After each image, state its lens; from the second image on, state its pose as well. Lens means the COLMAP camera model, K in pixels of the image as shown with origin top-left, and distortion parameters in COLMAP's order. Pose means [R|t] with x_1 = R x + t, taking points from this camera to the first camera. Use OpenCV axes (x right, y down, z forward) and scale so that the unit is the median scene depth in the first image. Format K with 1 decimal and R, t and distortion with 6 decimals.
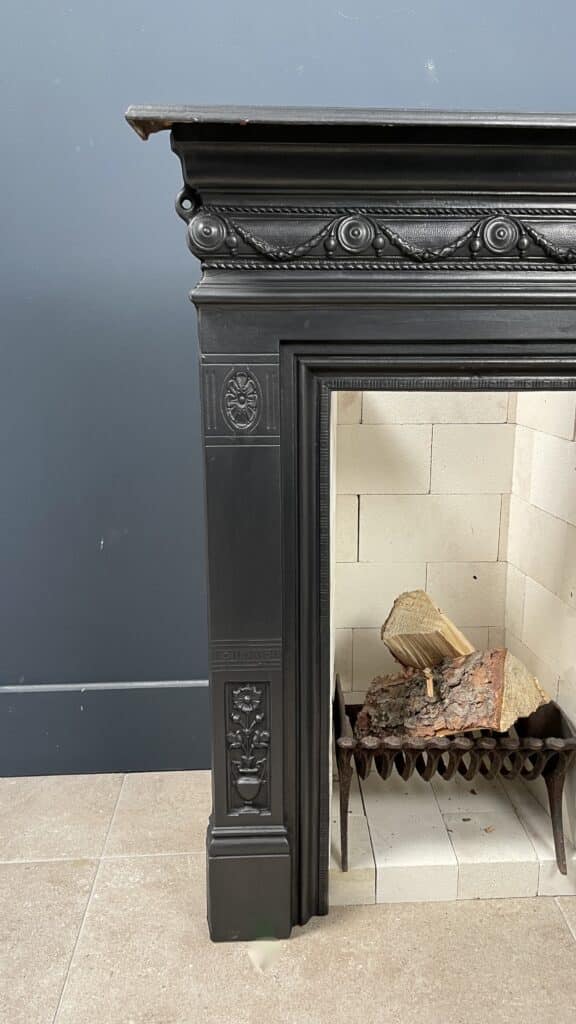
lens RADIAL K [[807.0, 0, 311.2], [0, 807.0, 497.5], [0, 0, 1]] dist [0.079929, -0.108304]
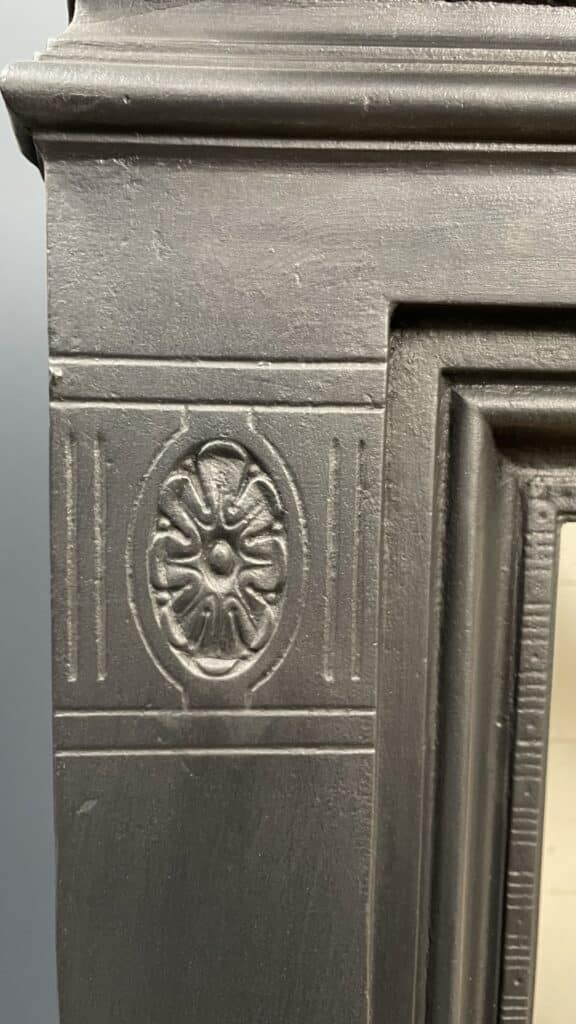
lens RADIAL K [[775.7, 0, 288.3], [0, 775.7, 506.5], [0, 0, 1]] dist [0.006055, -0.000224]
pose [[0.999613, 0.018037, -0.021181, -0.055861], [-0.020384, 0.992991, -0.116415, -0.099623], [0.018933, 0.116801, 0.992975, 0.704124]]
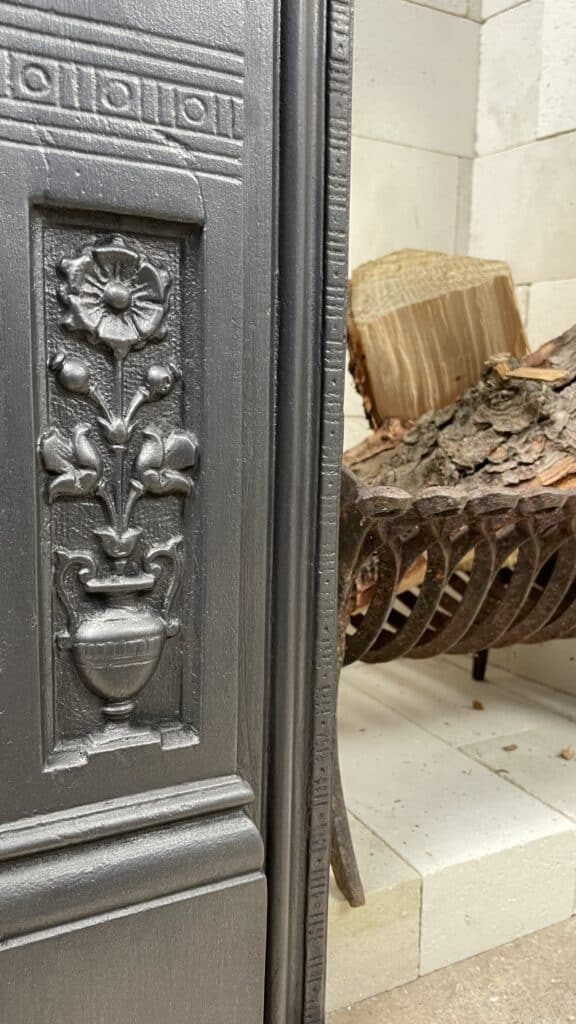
lens RADIAL K [[807.0, 0, 295.4], [0, 807.0, 507.1], [0, 0, 1]] dist [0.079929, -0.108304]
pose [[0.904815, -0.039637, 0.423956, -0.140771], [0.079299, 0.993925, -0.076316, 0.340358], [-0.418355, 0.102671, 0.902462, 0.737365]]
